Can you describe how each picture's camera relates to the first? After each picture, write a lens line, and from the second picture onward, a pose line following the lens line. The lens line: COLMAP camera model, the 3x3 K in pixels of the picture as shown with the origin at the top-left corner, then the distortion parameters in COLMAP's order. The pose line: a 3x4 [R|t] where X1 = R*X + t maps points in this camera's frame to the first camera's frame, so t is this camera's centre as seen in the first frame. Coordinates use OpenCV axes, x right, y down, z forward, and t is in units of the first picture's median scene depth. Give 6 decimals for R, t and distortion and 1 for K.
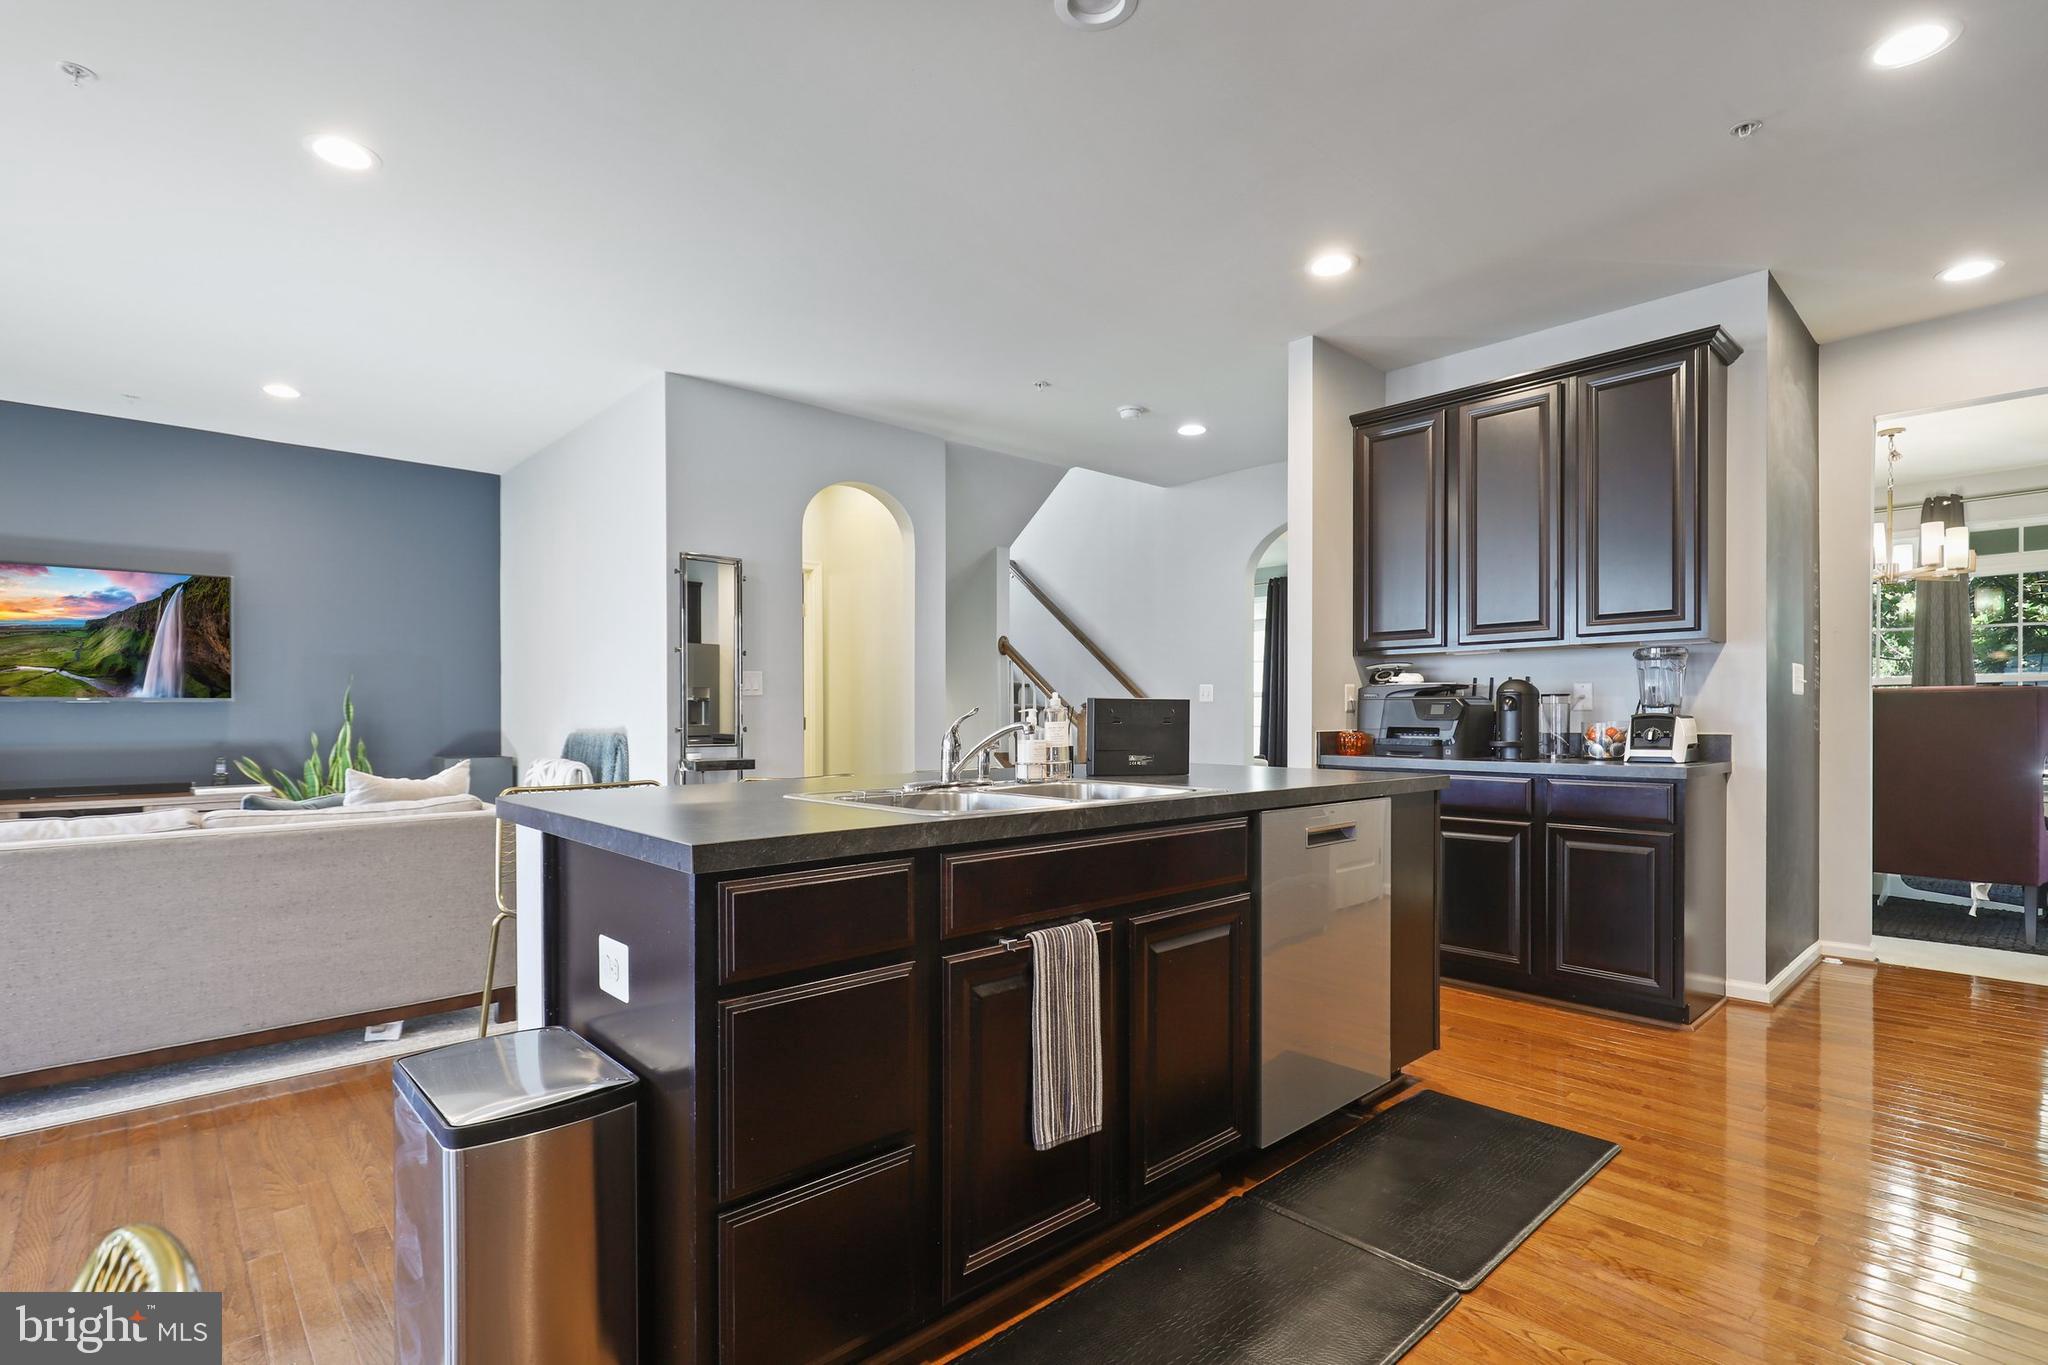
lens RADIAL K [[970.6, 0, 1038.6], [0, 970.6, 719.4], [0, 0, 1]] dist [0.000003, 0.000242]
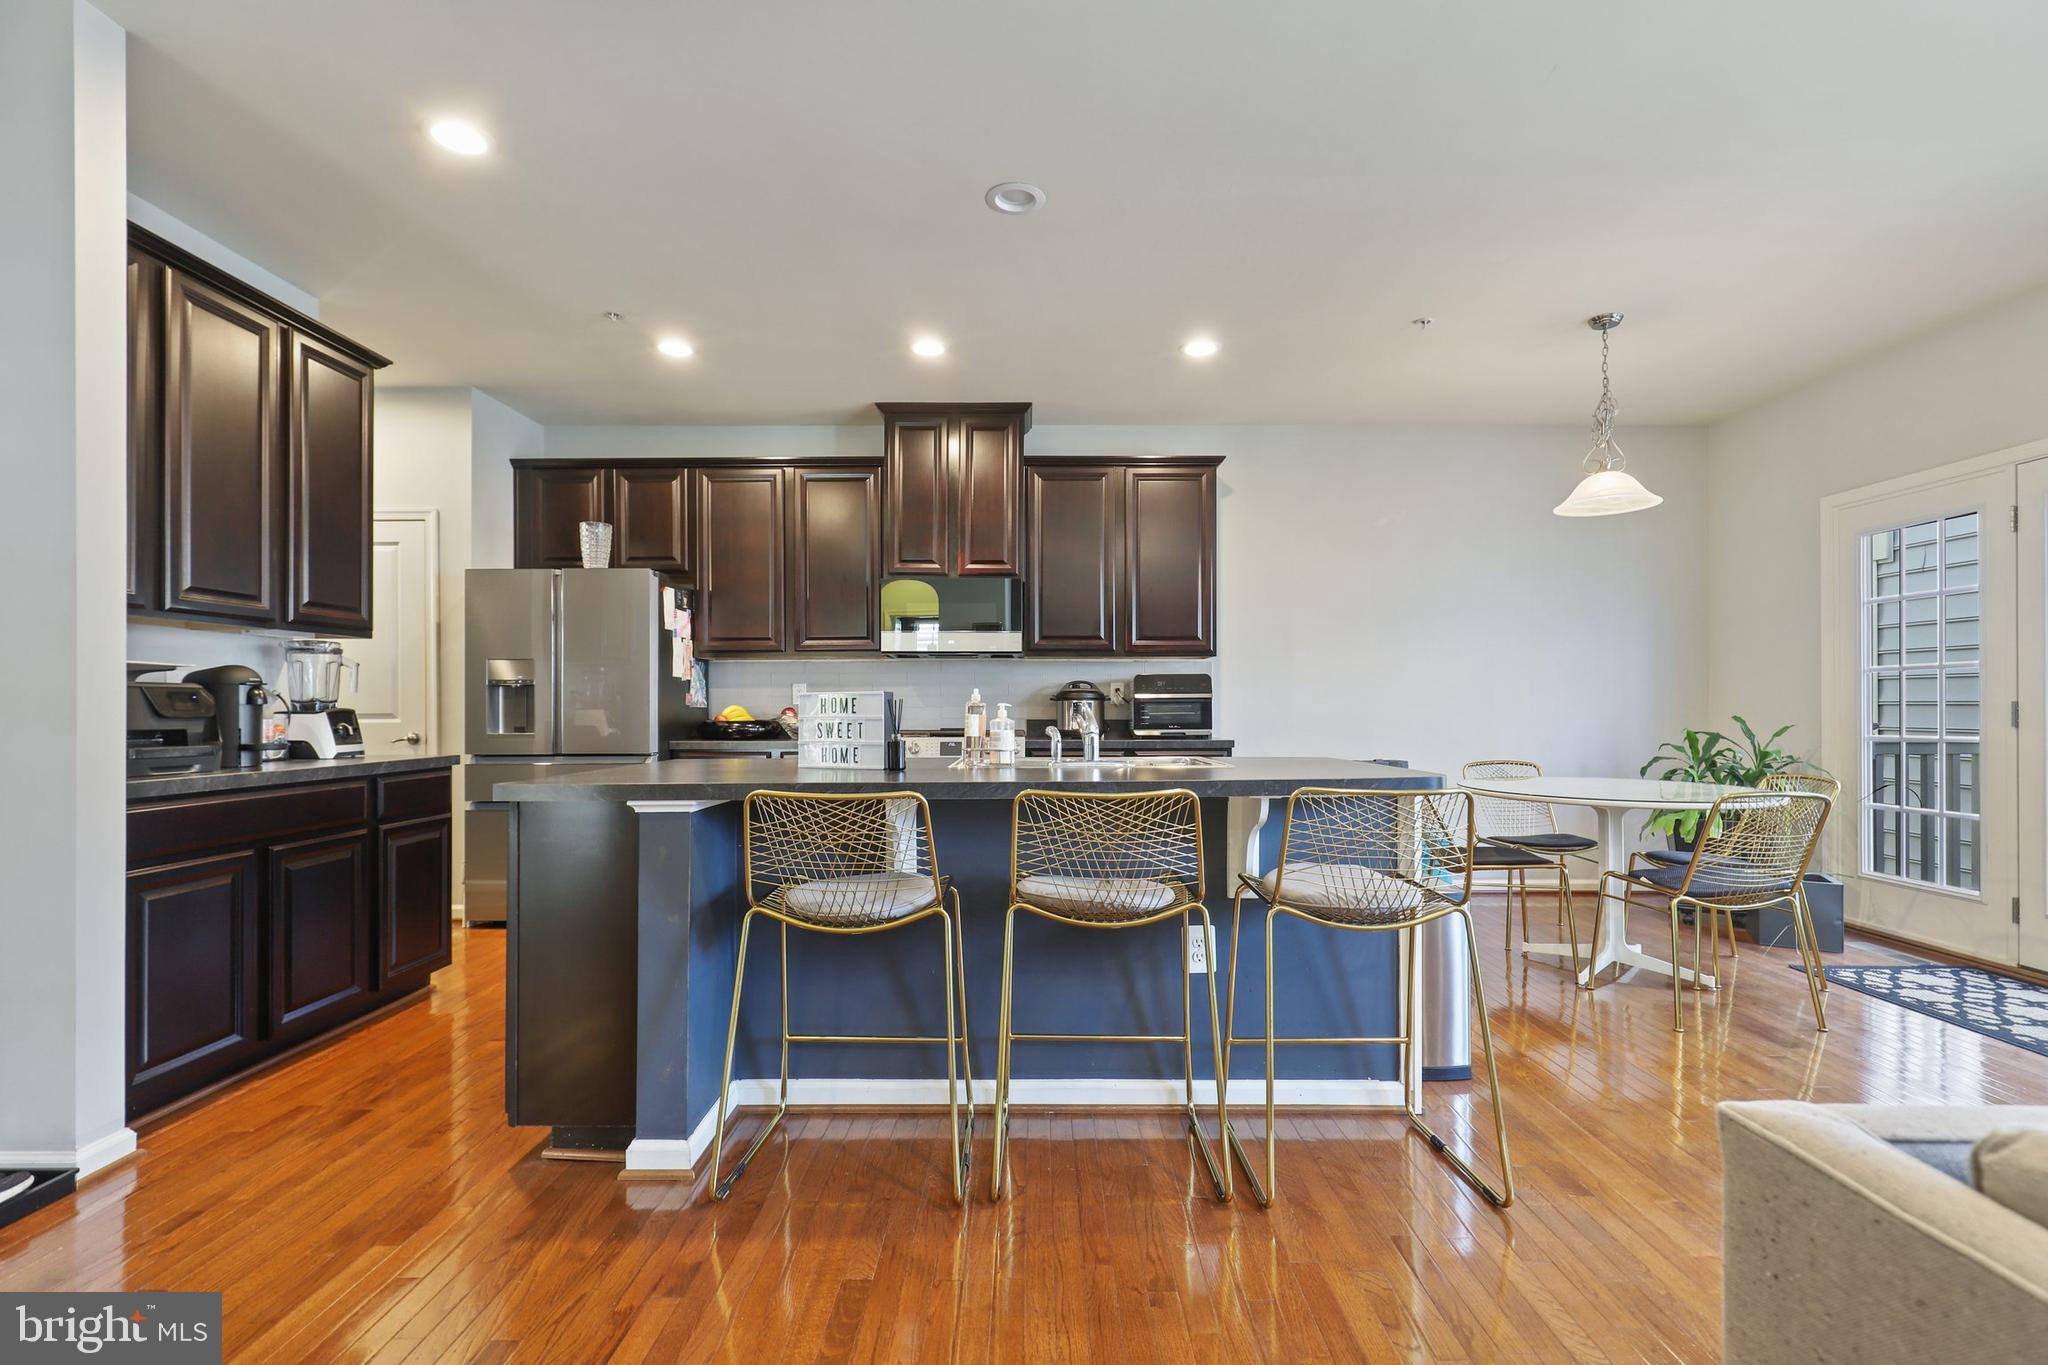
lens RADIAL K [[926.9, 0, 1022.1], [0, 926.9, 696.6], [0, 0, 1]] dist [0.002029, -0.000008]
pose [[-0.724647, 0.009731, 0.689052, -0.481467], [0.004268, 0.999944, -0.009632, -0.005538], [-0.689107, -0.004039, -0.724648, 1.096704]]
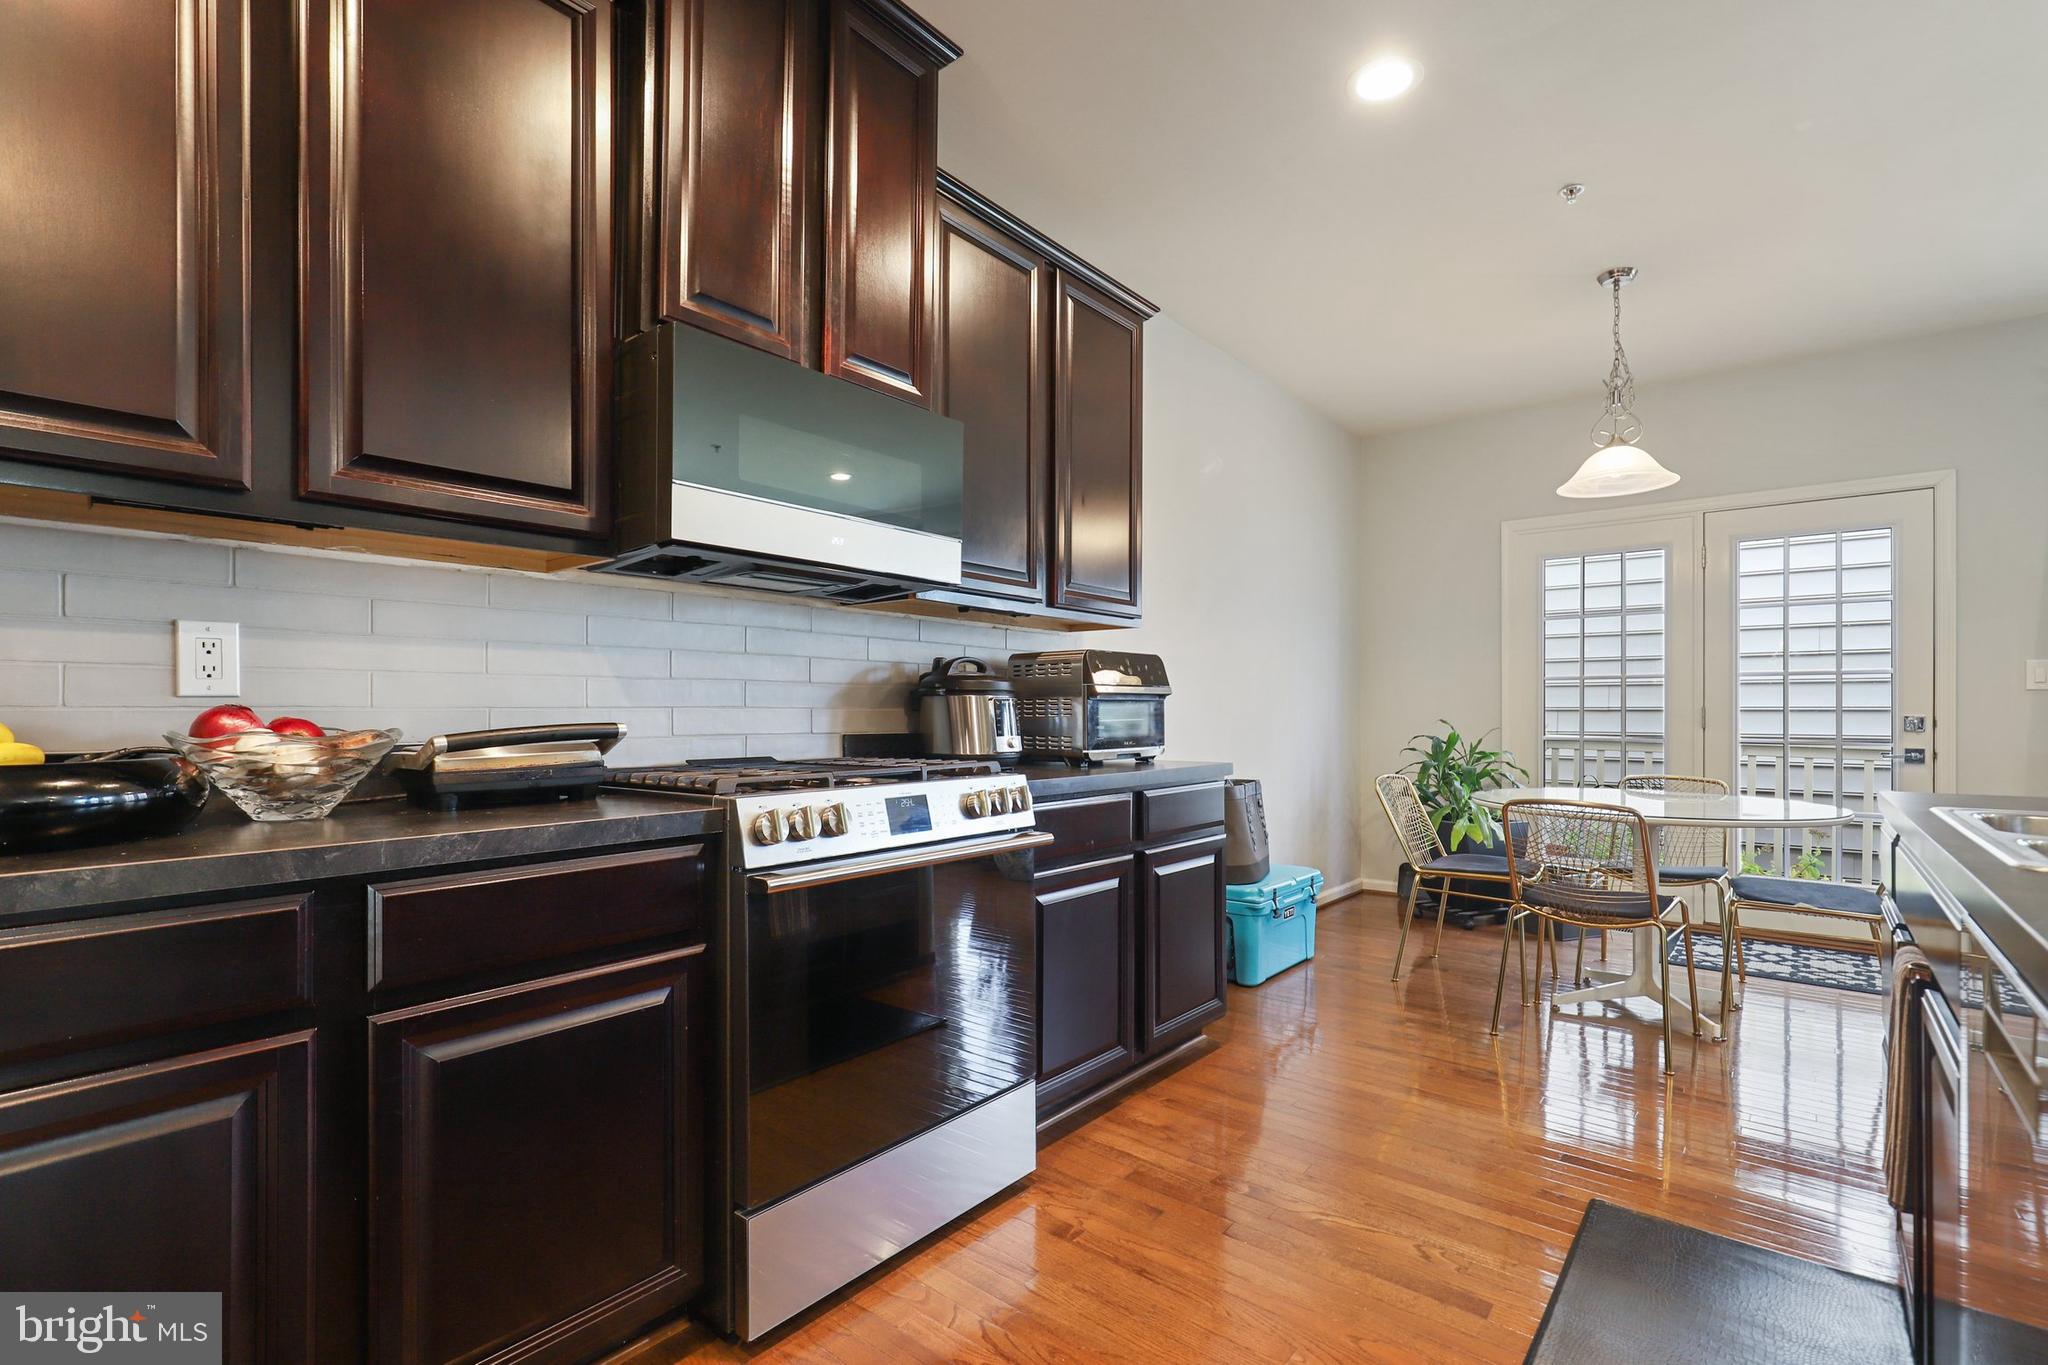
lens RADIAL K [[933.6, 0, 1025.3], [0, 933.6, 707.7], [0, 0, 1]] dist [0.000789, -0.000072]
pose [[-0.991553, 0.000557, -0.129702, 0.407078], [0.000888, 0.999997, -0.002491, -0.001956], [0.129700, -0.002585, -0.991550, 0.764354]]
